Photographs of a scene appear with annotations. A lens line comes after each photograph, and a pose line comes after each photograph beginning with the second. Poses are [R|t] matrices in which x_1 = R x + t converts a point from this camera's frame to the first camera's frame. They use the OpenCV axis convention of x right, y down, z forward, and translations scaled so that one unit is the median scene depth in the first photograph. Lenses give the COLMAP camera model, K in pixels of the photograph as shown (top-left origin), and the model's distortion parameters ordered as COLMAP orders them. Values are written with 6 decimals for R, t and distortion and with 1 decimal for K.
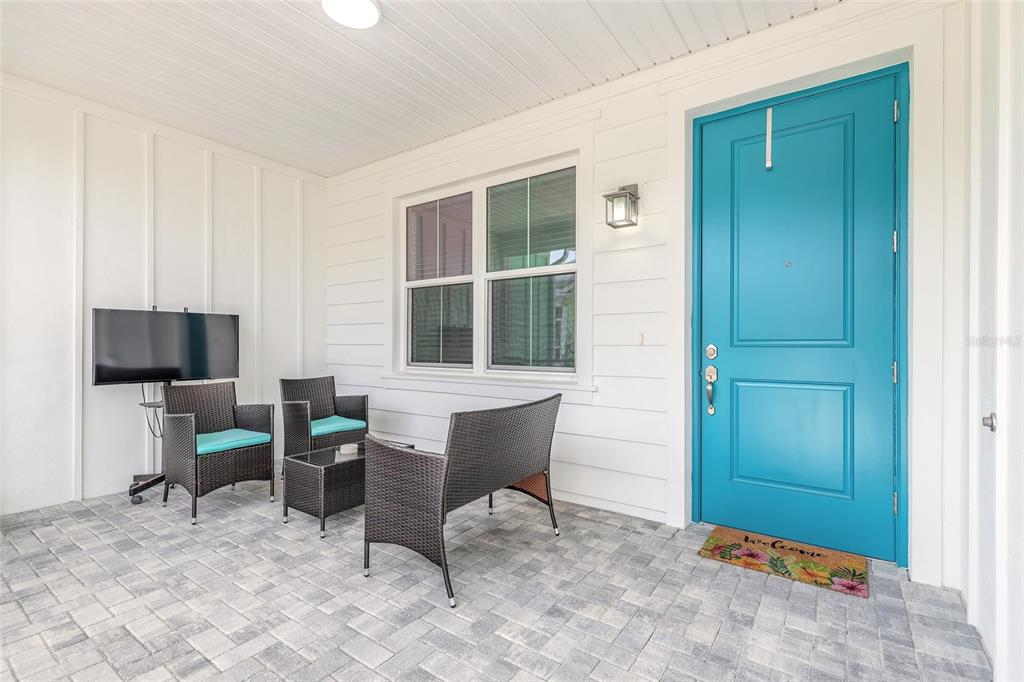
lens RADIAL K [[462.3, 0, 513.0], [0, 462.3, 345.7], [0, 0, 1]] dist [0.009659, -0.003309]
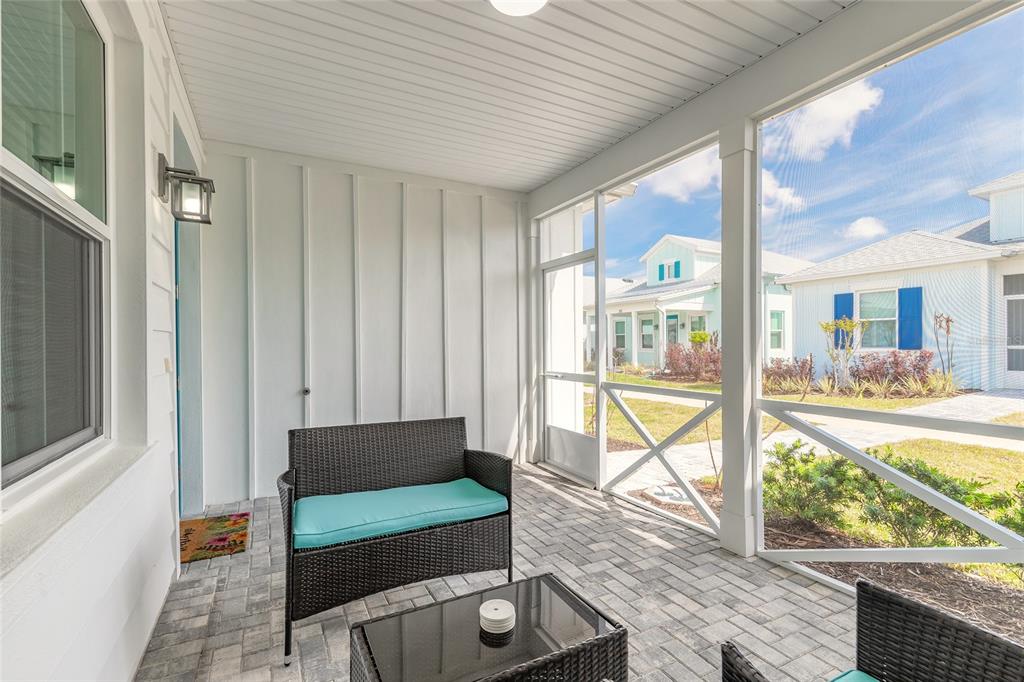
lens RADIAL K [[462.3, 0, 509.6], [0, 462.3, 346.1], [0, 0, 1]] dist [0.009659, -0.003309]
pose [[-0.889650, -0.002947, 0.456633, -0.919773], [-0.004259, 0.999989, -0.001844, -0.070899], [-0.456622, -0.003585, -0.889653, 2.265233]]
